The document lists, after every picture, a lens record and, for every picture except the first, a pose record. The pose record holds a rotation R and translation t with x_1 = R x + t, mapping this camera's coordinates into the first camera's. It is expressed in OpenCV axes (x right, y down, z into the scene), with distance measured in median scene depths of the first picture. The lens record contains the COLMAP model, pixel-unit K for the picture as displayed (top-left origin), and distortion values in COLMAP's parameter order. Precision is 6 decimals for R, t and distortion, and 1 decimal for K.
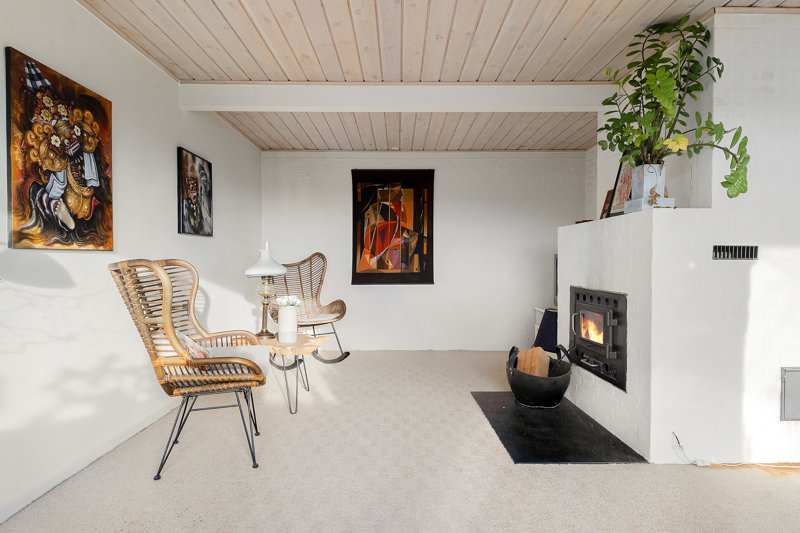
lens RADIAL K [[427.0, 0, 399.4], [0, 427.0, 268.5], [0, 0, 1]] dist [-0.002852, -0.000438]
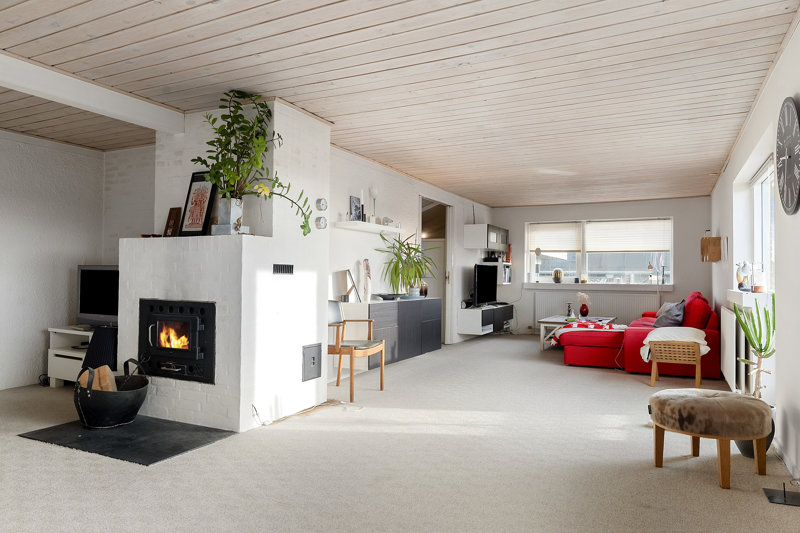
lens RADIAL K [[537.5, 0, 399.5], [0, 537.5, 266.7], [0, 0, 1]] dist [0.002700, 0.000825]
pose [[0.452322, 0.019011, 0.891652, -0.614251], [0.006090, 0.999684, -0.024404, 0.000970], [-0.891834, 0.016469, 0.452064, -0.158088]]
